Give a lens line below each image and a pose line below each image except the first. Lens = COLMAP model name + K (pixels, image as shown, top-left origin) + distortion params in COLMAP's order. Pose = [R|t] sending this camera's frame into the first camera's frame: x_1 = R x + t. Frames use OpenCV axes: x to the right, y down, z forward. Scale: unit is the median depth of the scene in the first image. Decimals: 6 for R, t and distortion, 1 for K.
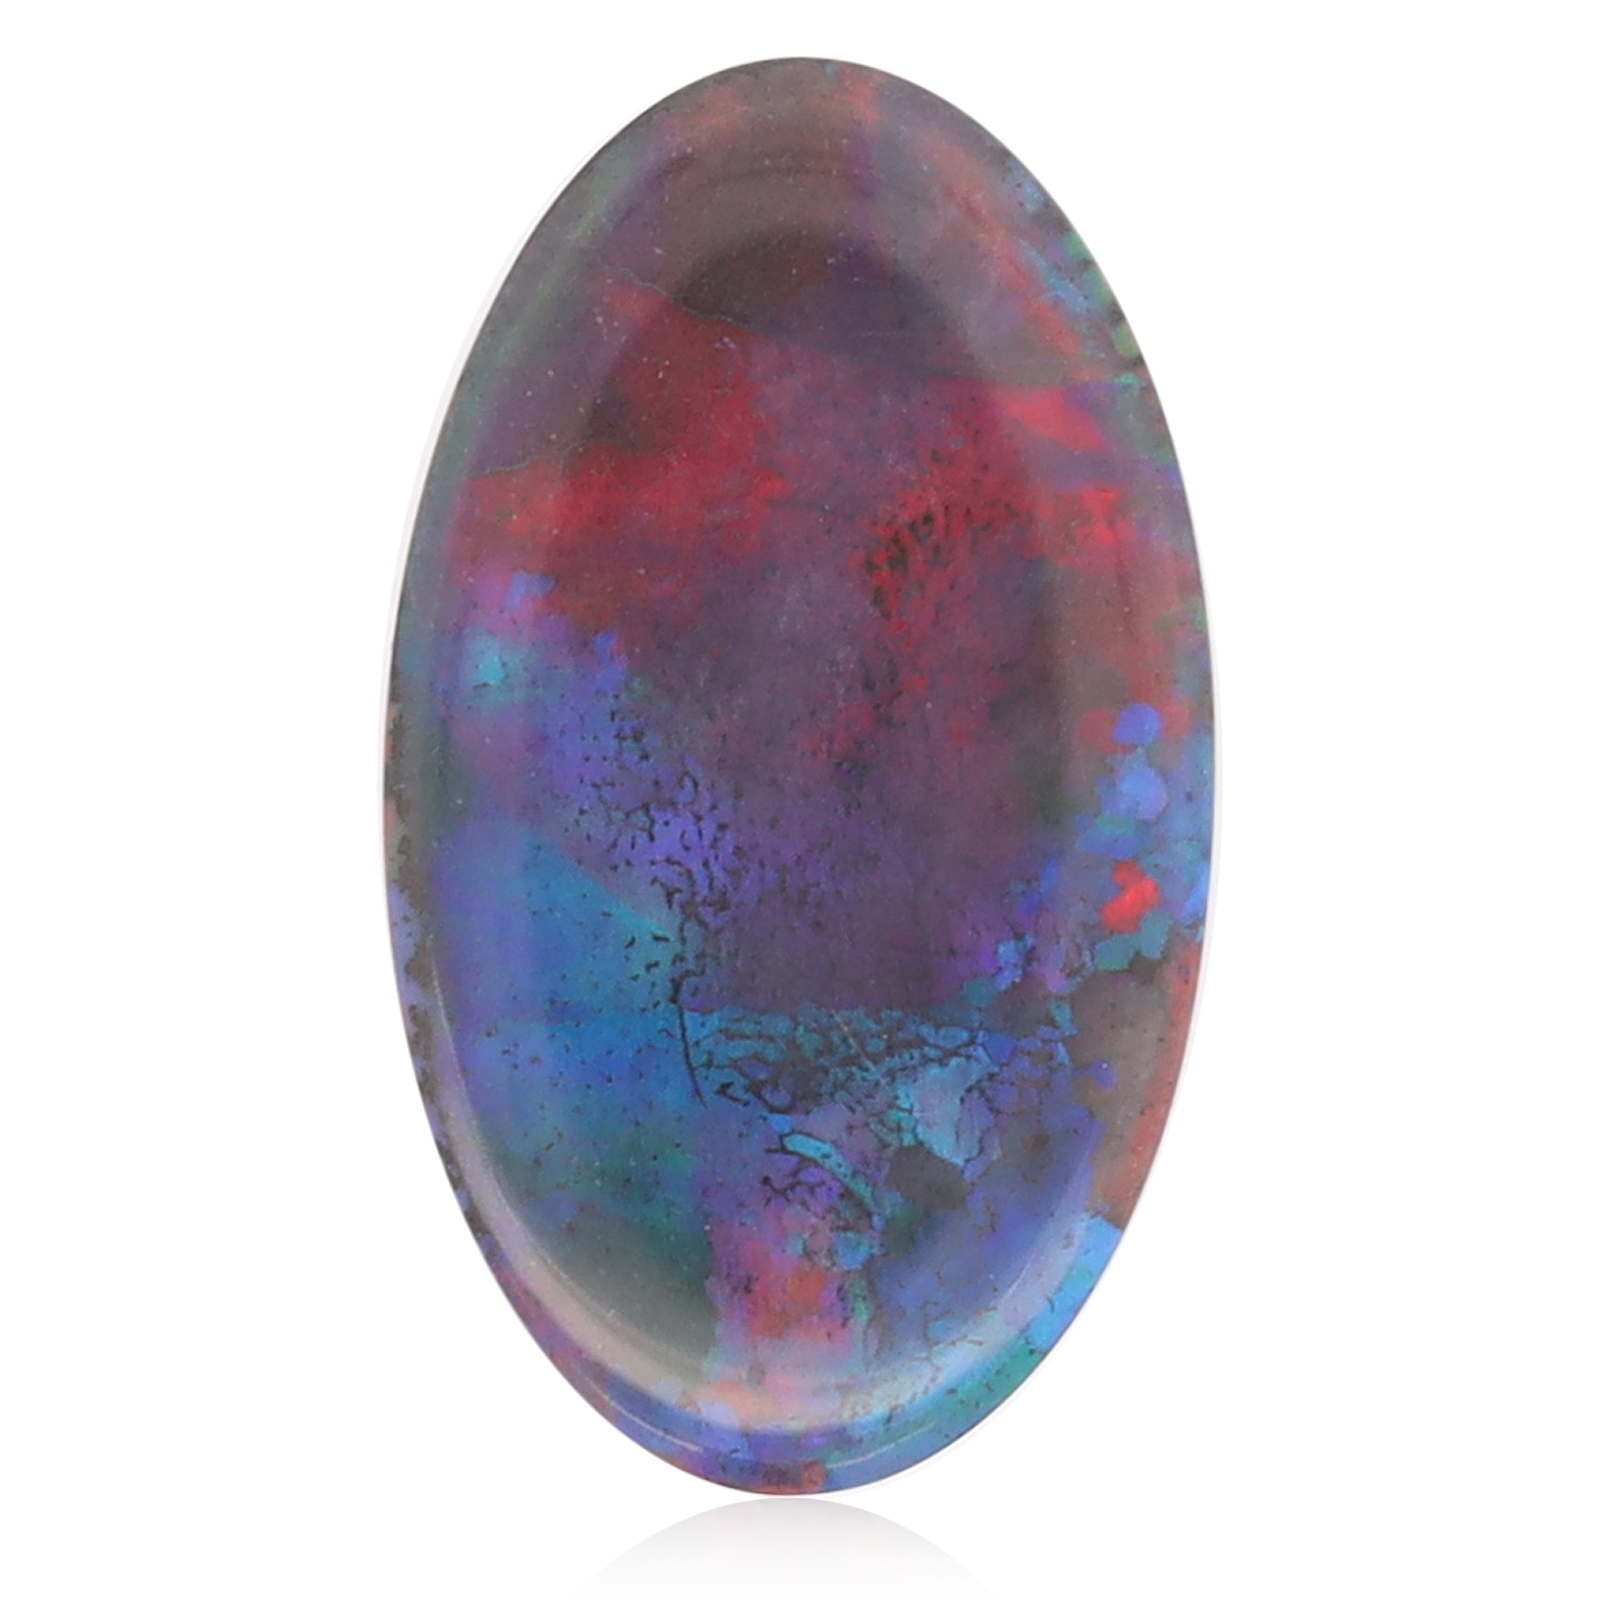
lens RADIAL K [[10954.8, 0, 798.5], [0, 10954.8, 801.7], [0, 0, 1]] dist [0.207369, 0.000000]
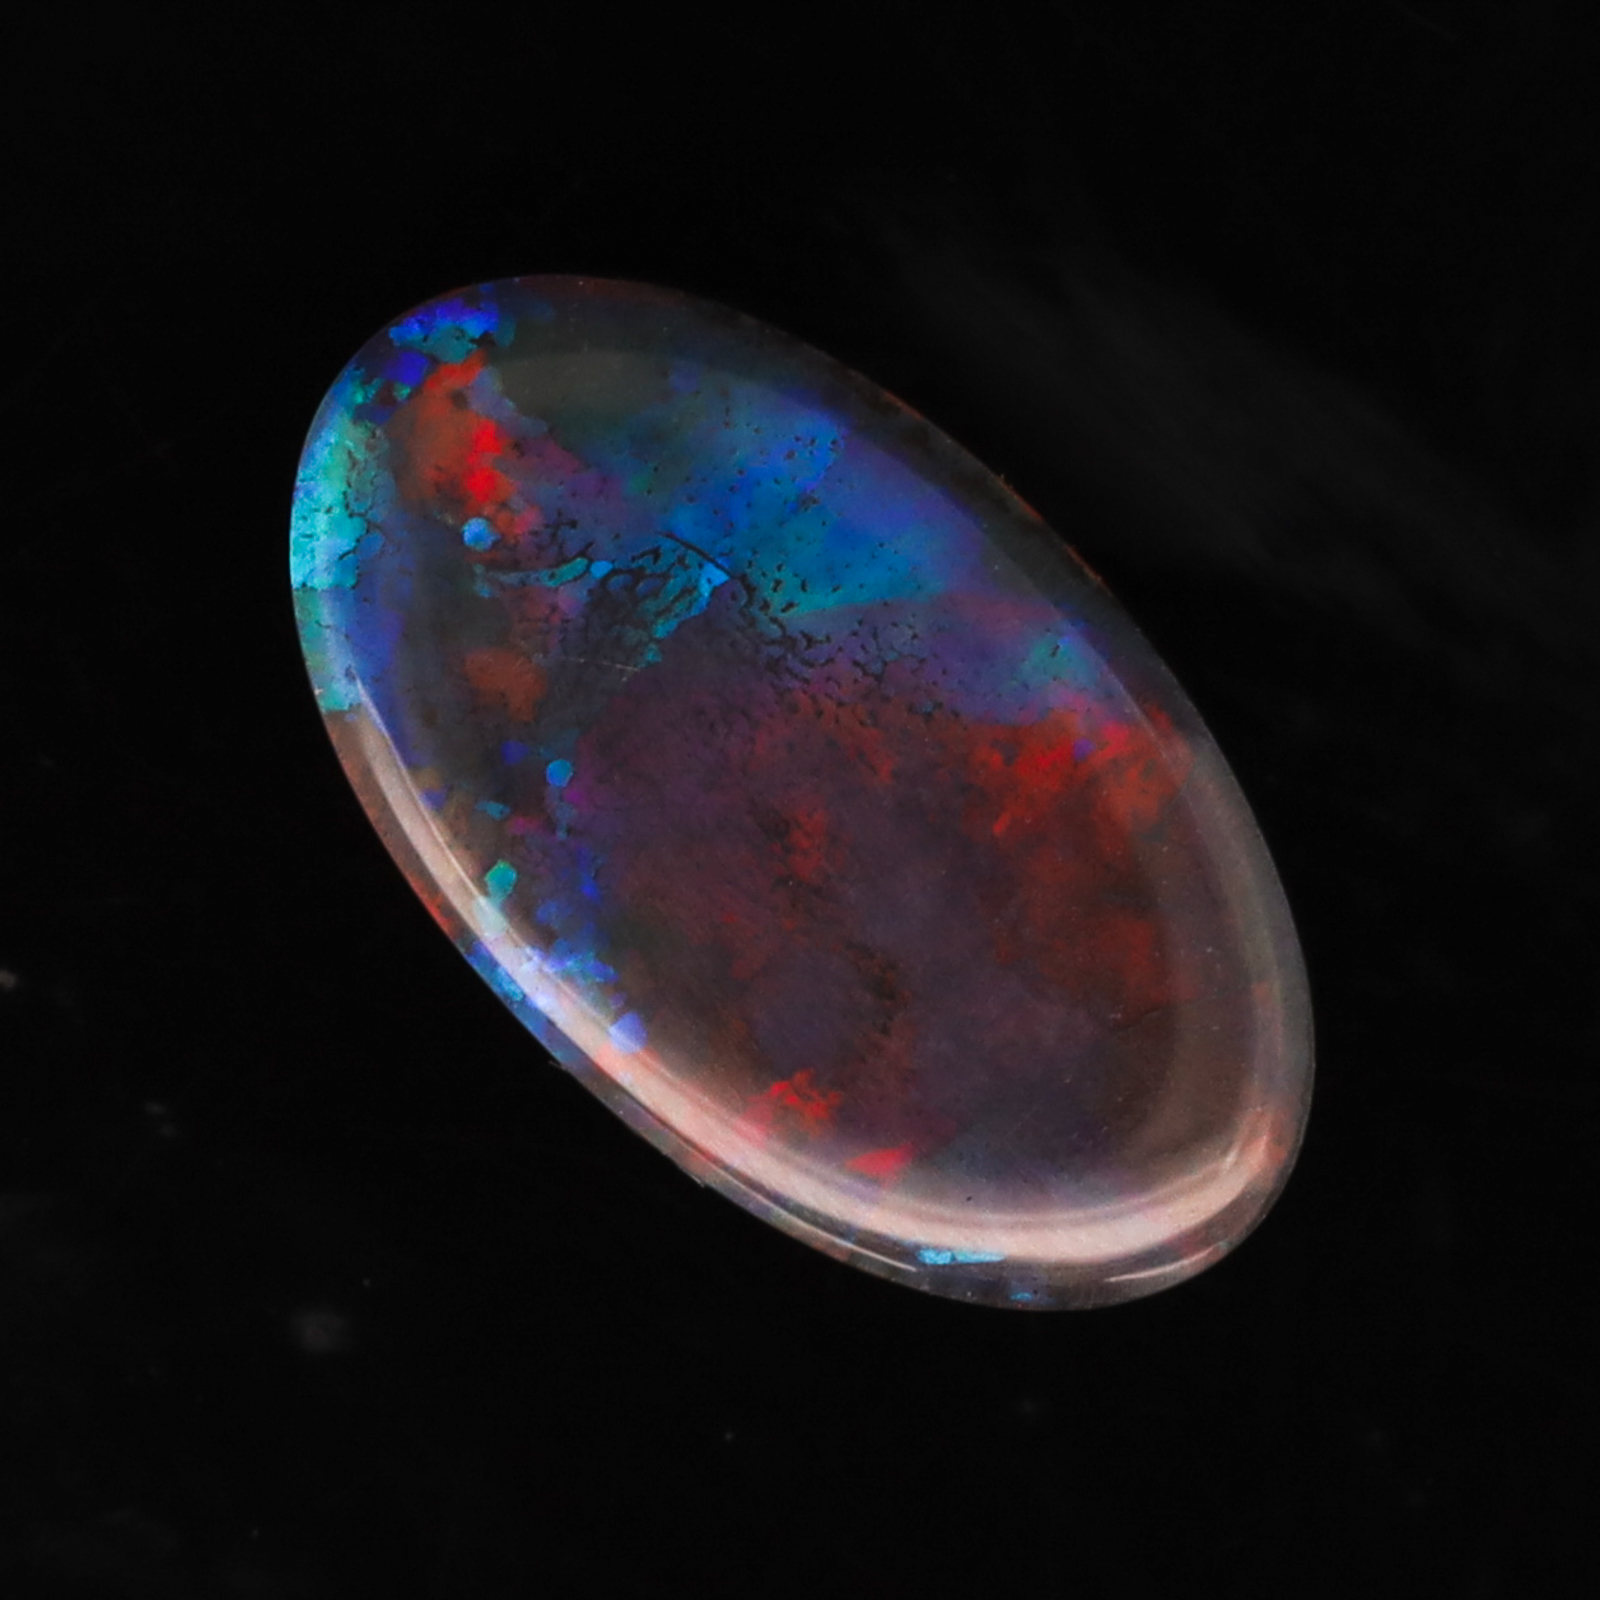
lens RADIAL K [[10954.8, 0, 798.7], [0, 10954.8, 798.0], [0, 0, 1]] dist [0.207369, 0.000000]
pose [[-0.703208, 0.710982, -0.001752, 0.002840], [-0.710983, -0.703209, 0.000332, -0.002695], [-0.000996, 0.001479, 0.999998, -0.146578]]
